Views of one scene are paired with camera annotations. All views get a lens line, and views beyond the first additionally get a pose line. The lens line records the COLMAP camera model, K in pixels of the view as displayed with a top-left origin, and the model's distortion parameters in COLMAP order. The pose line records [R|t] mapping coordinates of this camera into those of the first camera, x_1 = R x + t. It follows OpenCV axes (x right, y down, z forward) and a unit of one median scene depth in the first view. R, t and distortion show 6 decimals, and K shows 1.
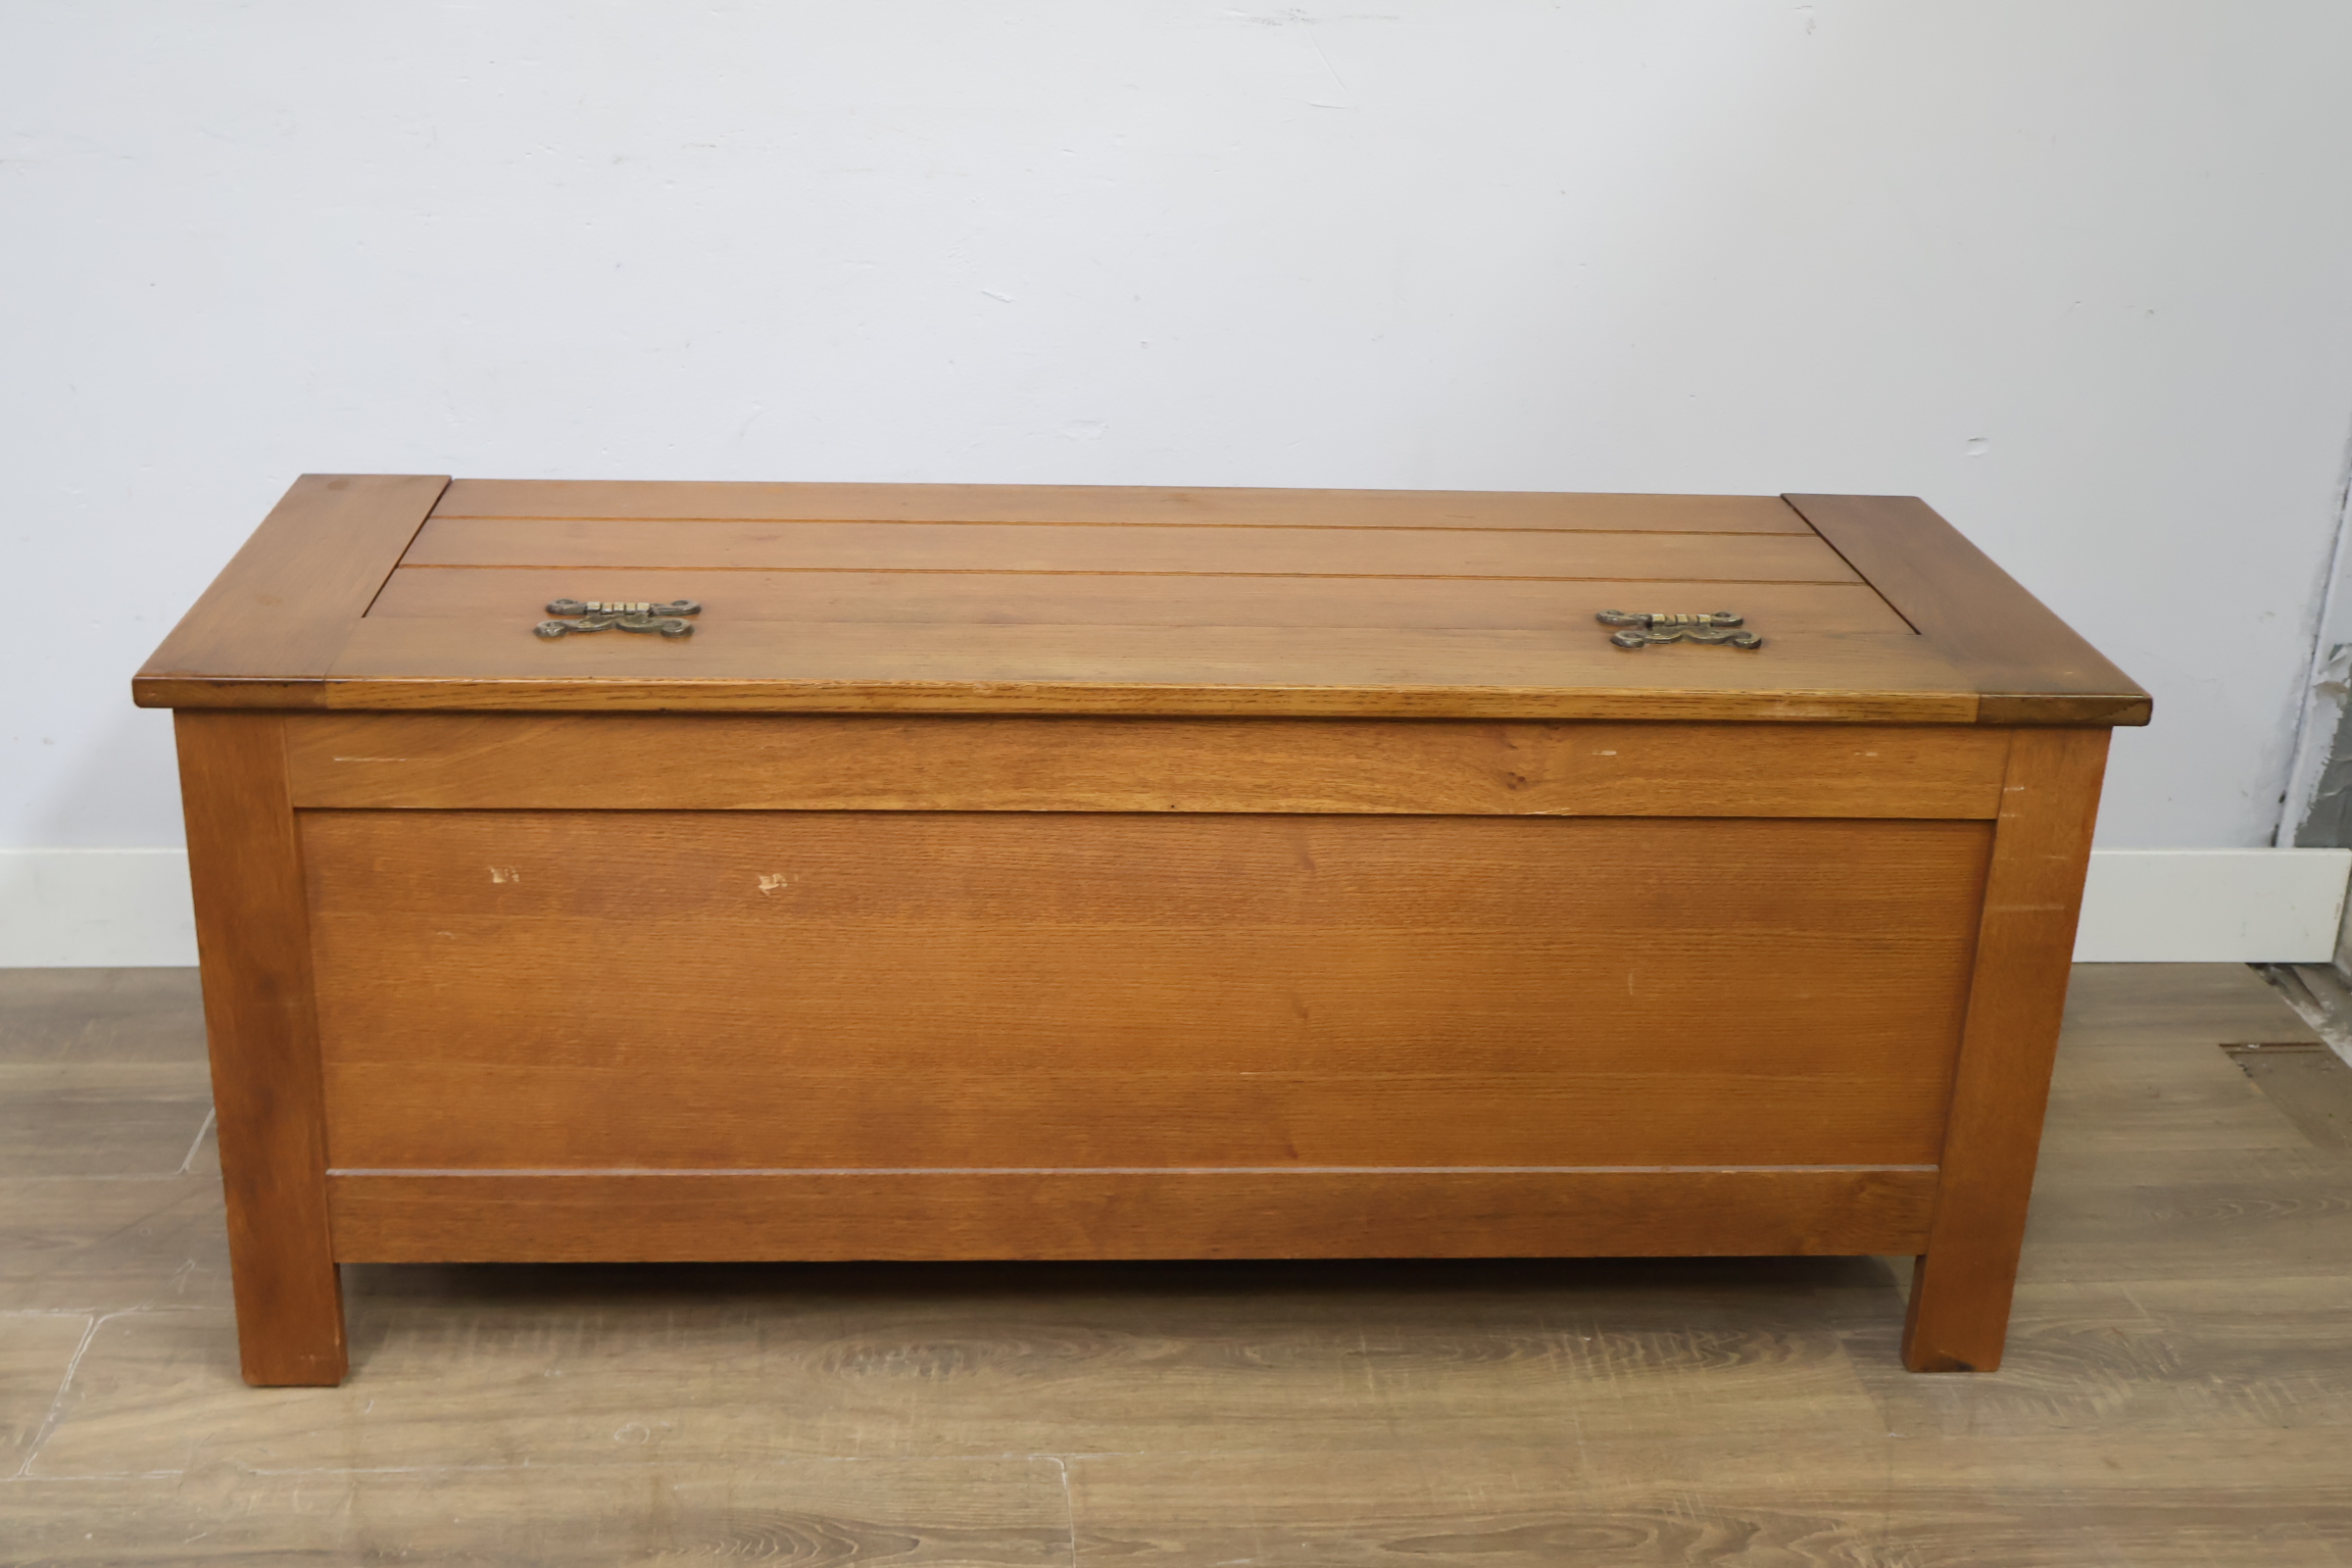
lens RADIAL K [[2754.8, 0, 1161.3], [0, 2754.8, 787.2], [0, 0, 1]] dist [0.000529, 0.000000]
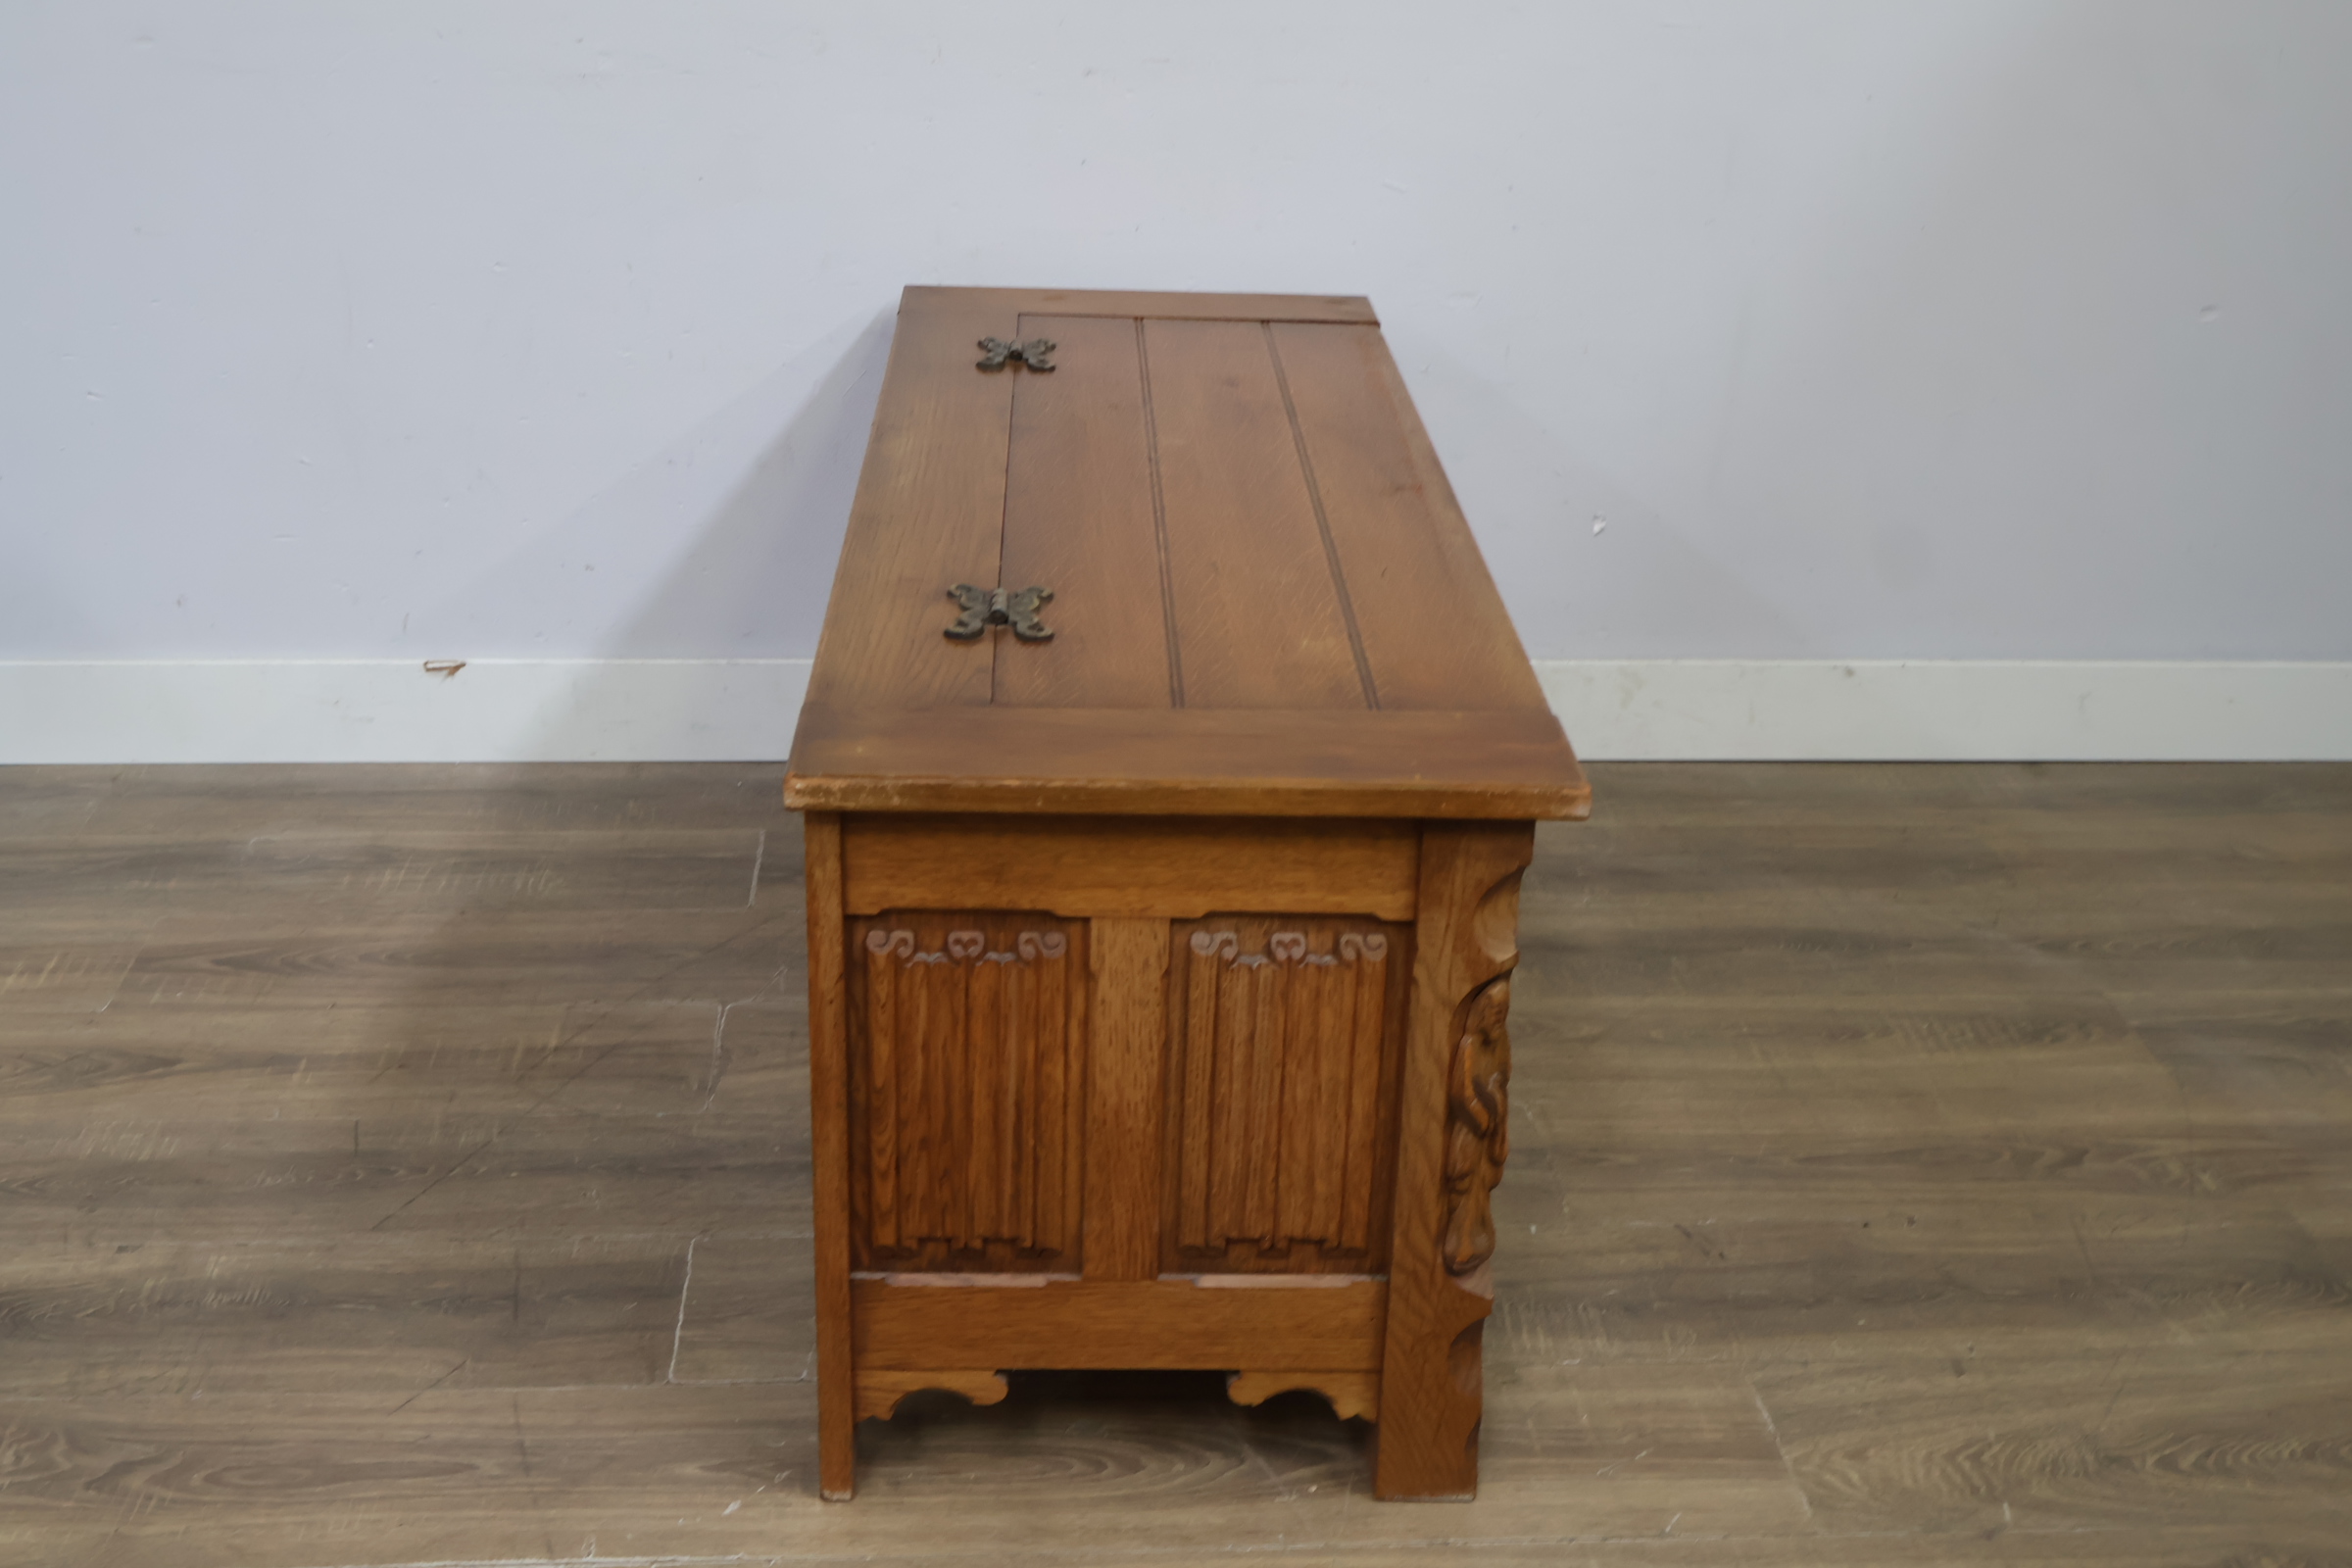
lens RADIAL K [[2754.8, 0, 1168.0], [0, 2754.8, 788.7], [0, 0, 1]] dist [0.000529, 0.000000]
pose [[0.999951, -0.003134, -0.009427, -0.183026], [0.003225, 0.999947, 0.009744, 0.087640], [0.009396, -0.009774, 0.999908, -0.245533]]
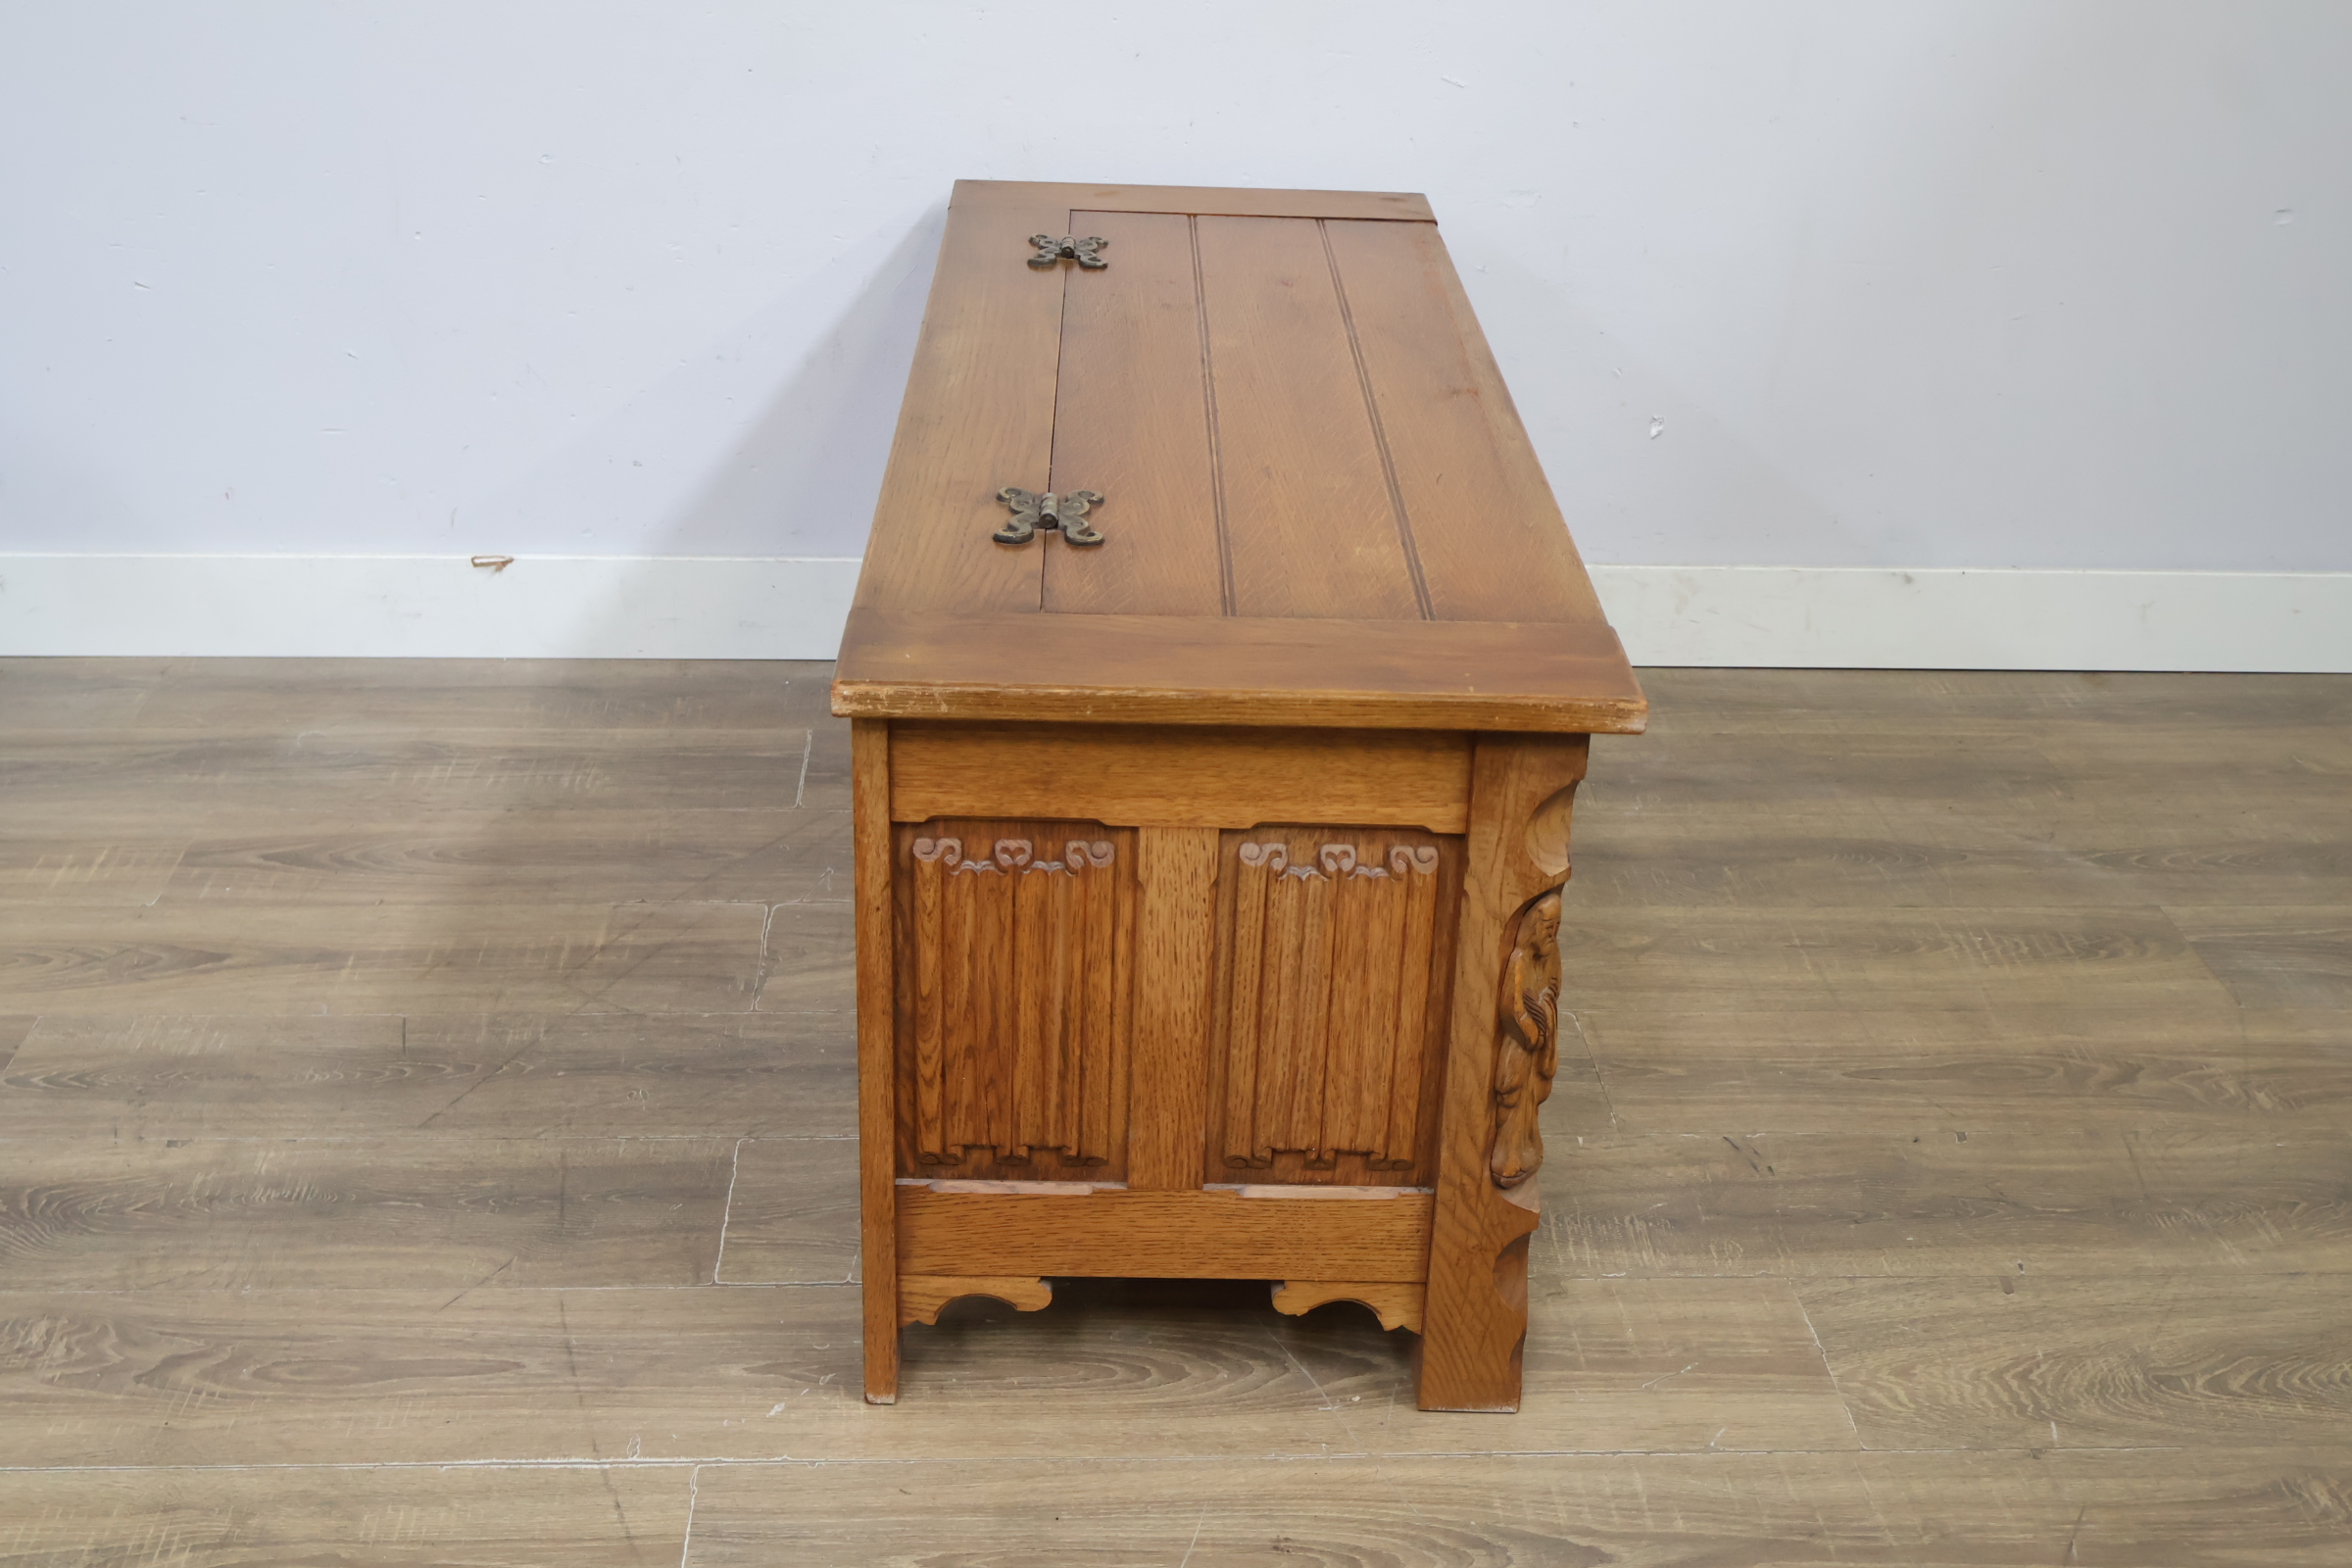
lens RADIAL K [[2754.8, 0, 1167.2], [0, 2754.8, 785.8], [0, 0, 1]] dist [0.000529, 0.000000]
pose [[0.999616, 0.007082, -0.026798, -0.183968], [-0.005815, 0.998876, 0.047046, 0.083203], [0.027101, -0.046872, 0.998533, -0.236899]]
